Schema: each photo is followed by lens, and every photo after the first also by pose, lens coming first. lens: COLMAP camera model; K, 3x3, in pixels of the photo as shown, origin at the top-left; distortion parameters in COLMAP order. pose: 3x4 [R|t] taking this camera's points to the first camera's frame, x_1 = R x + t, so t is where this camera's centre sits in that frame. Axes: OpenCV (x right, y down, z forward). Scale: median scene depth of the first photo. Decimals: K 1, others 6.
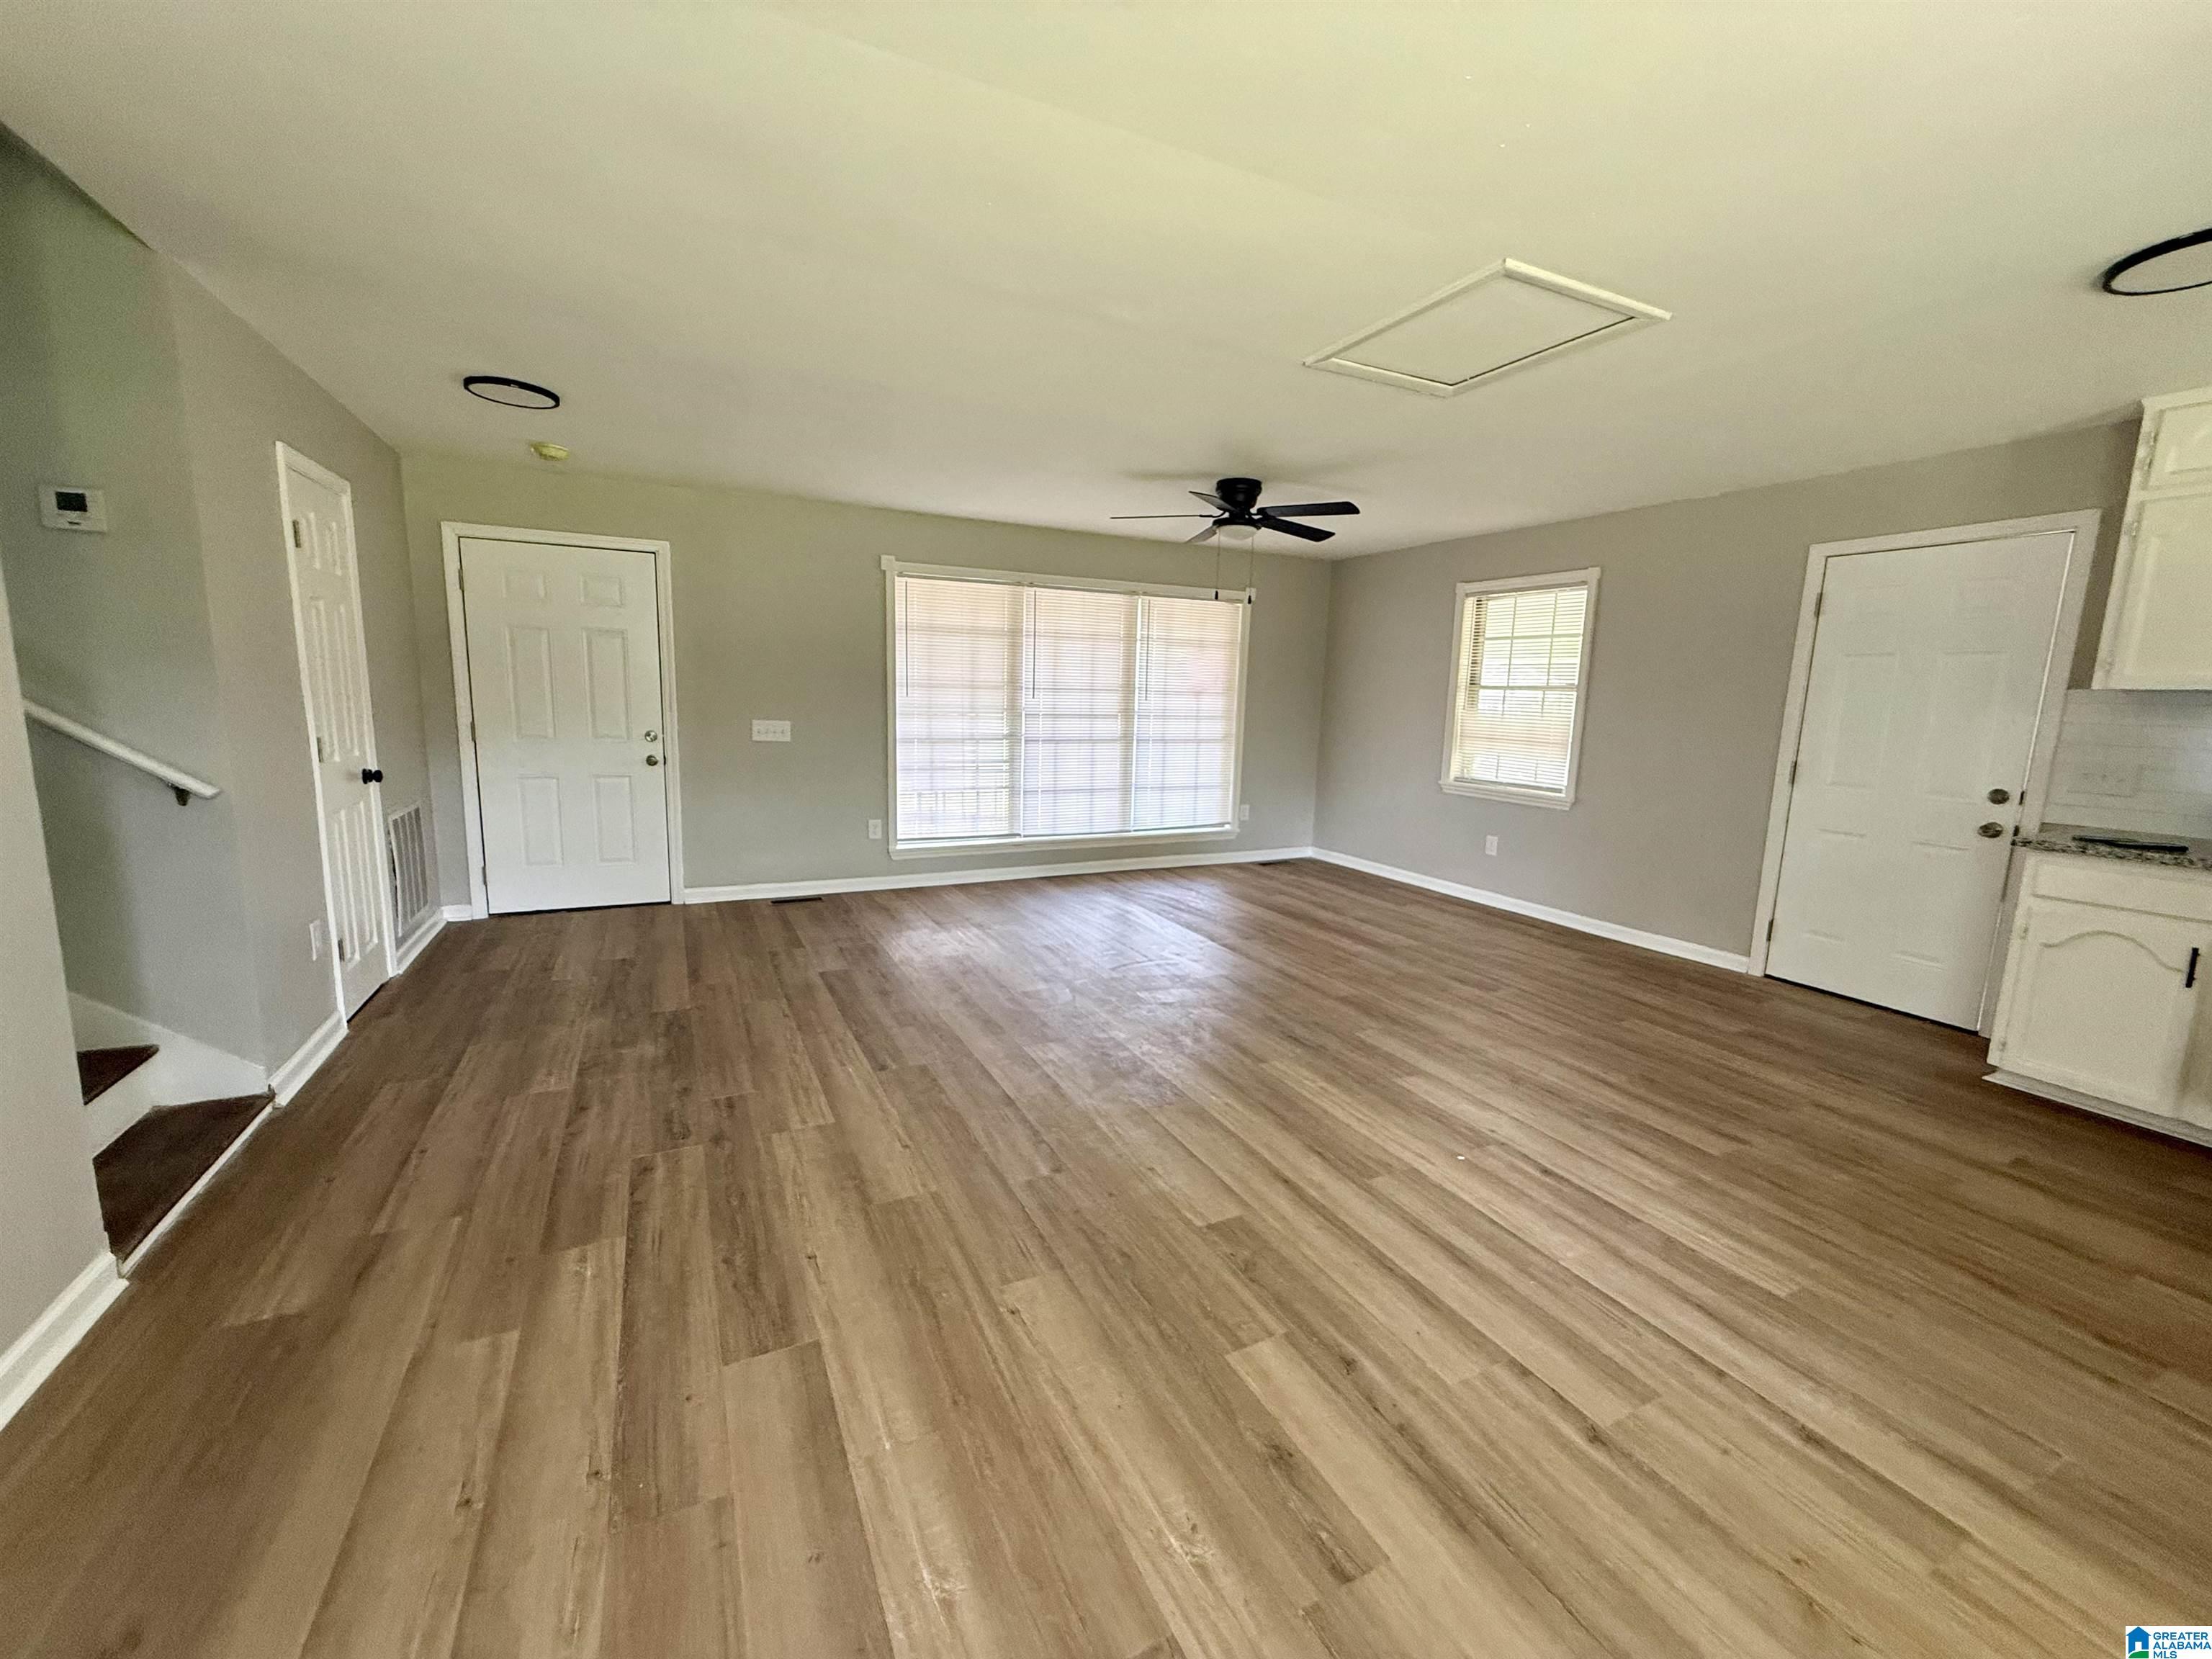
lens RADIAL K [[884.4, 0, 1101.5], [0, 884.4, 825.0], [0, 0, 1]] dist [-0.001397, -0.000255]
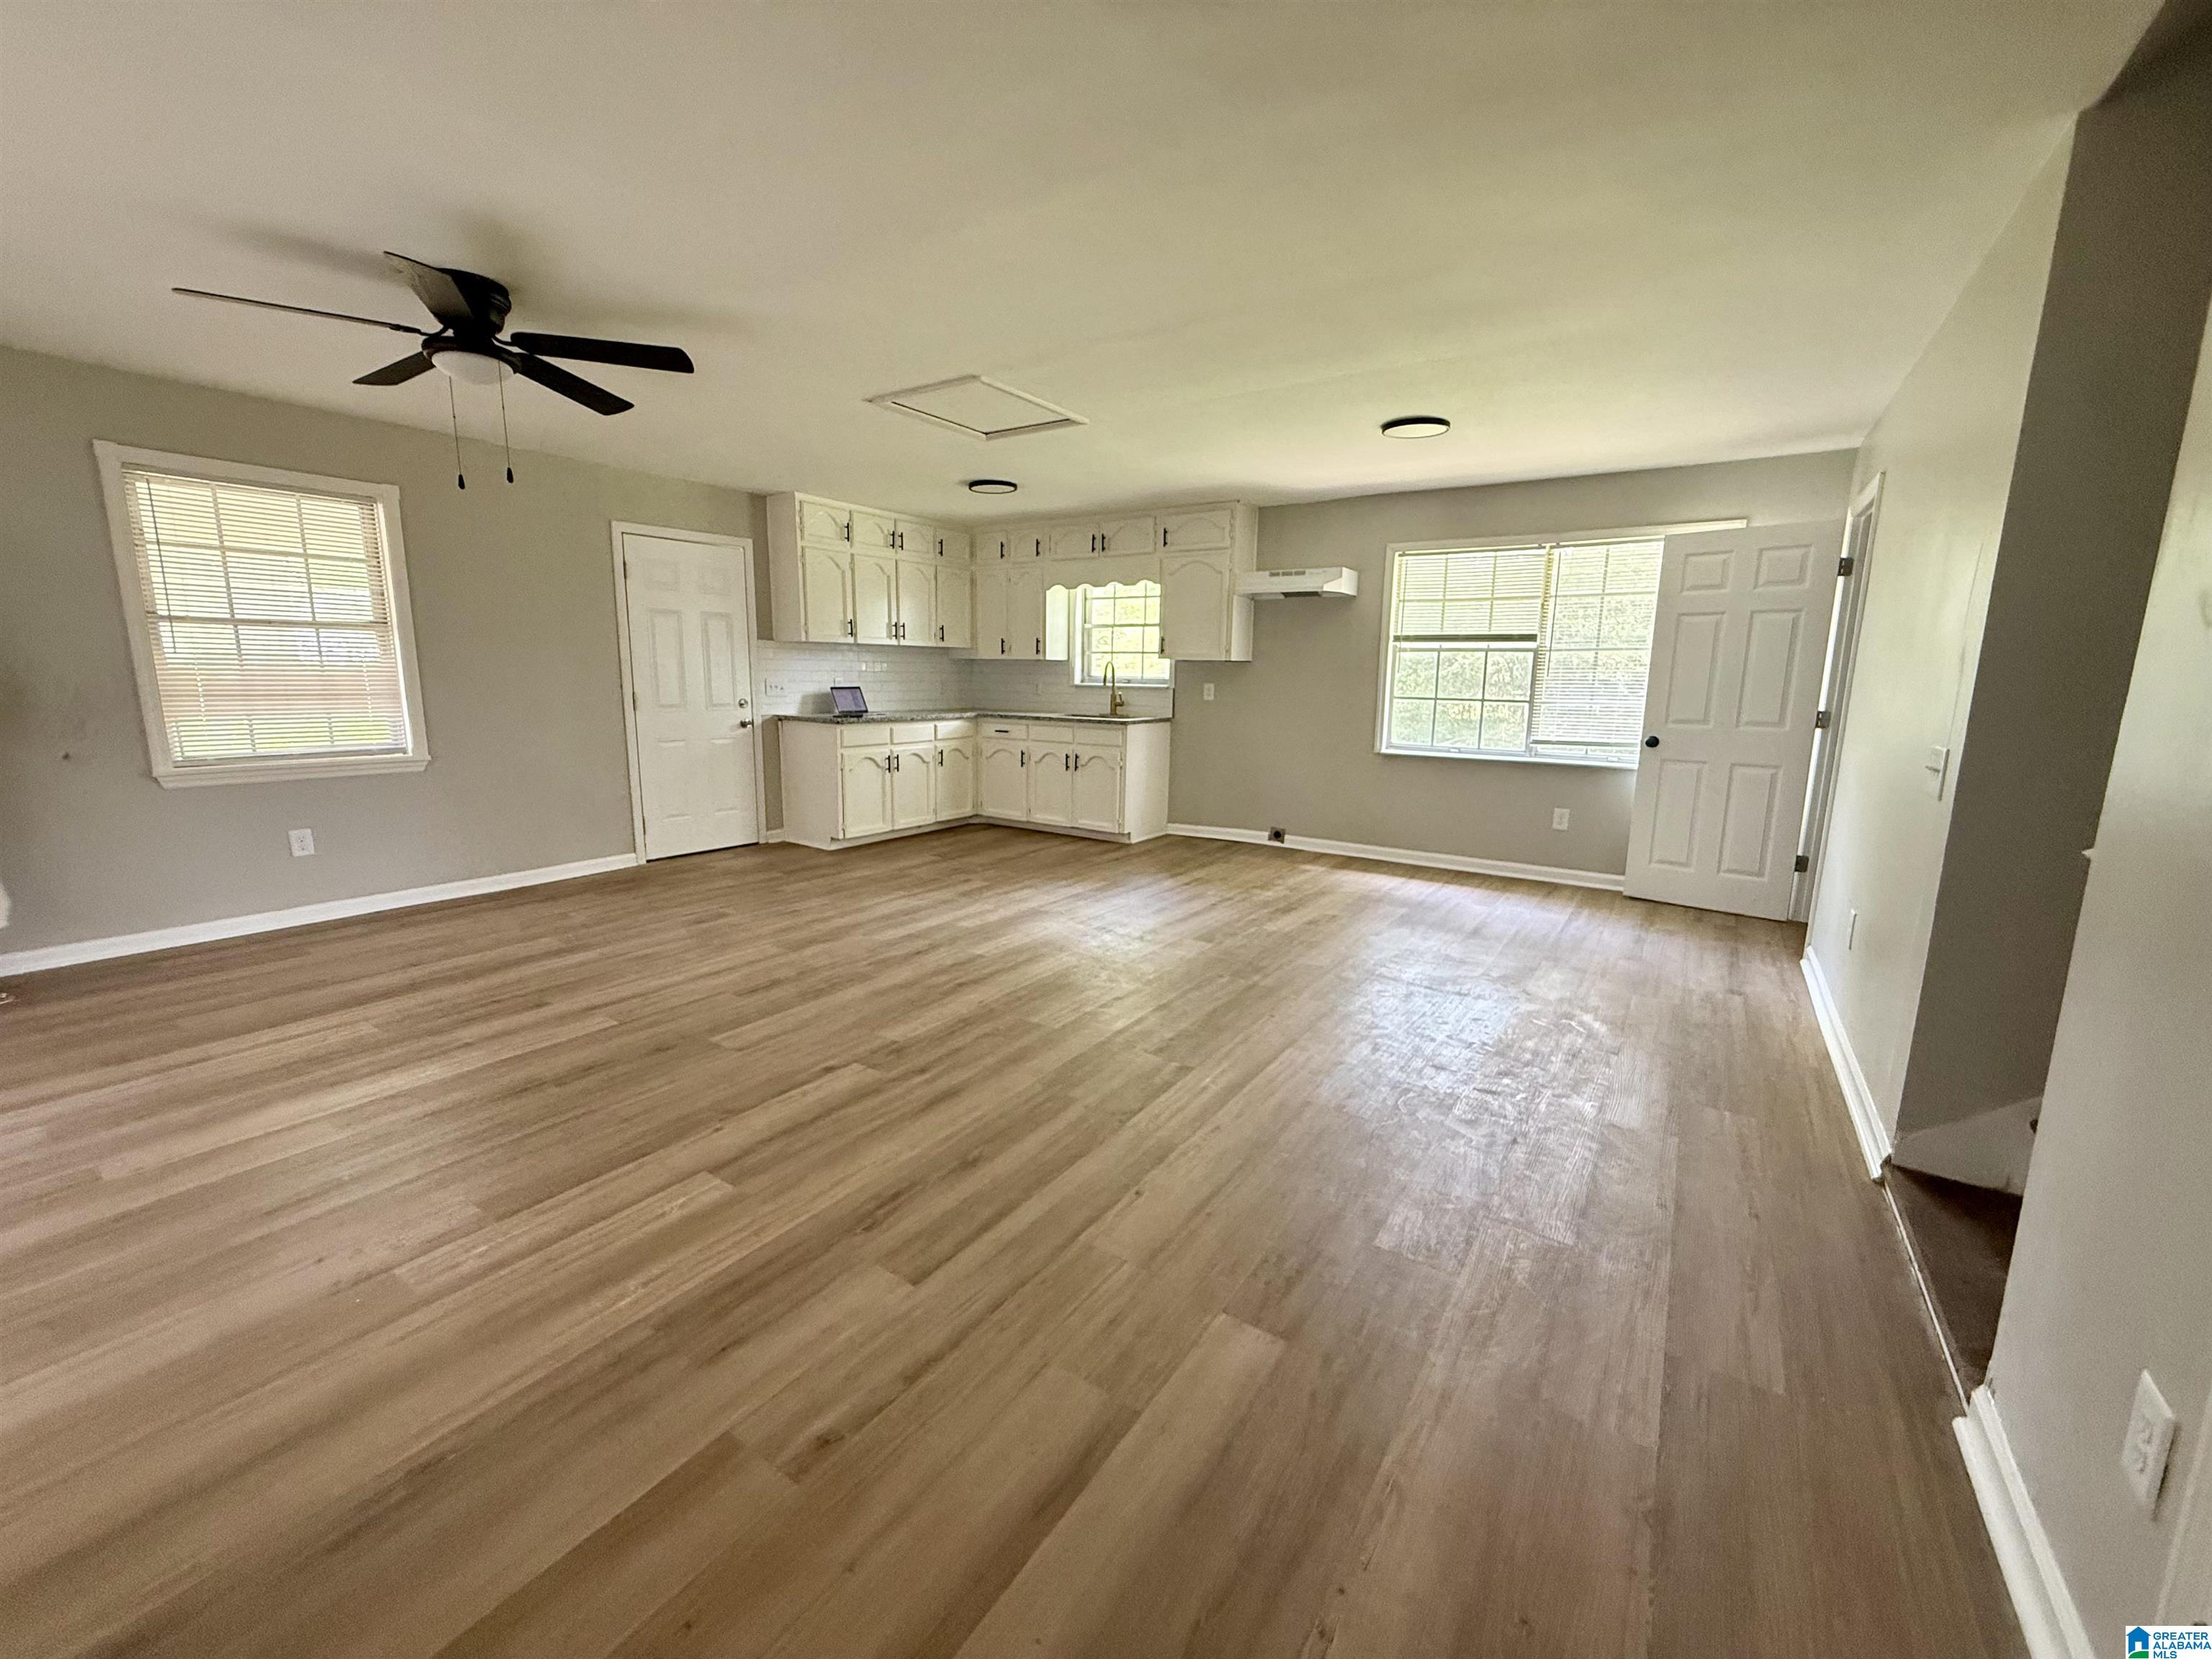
lens RADIAL K [[884.4, 0, 1101.5], [0, 884.4, 825.0], [0, 0, 1]] dist [-0.001397, -0.000255]
pose [[-0.492368, -0.182522, 0.851034, -0.697223], [0.105723, 0.957984, 0.266625, -0.161803], [-0.863942, 0.221252, -0.452384, 1.064158]]
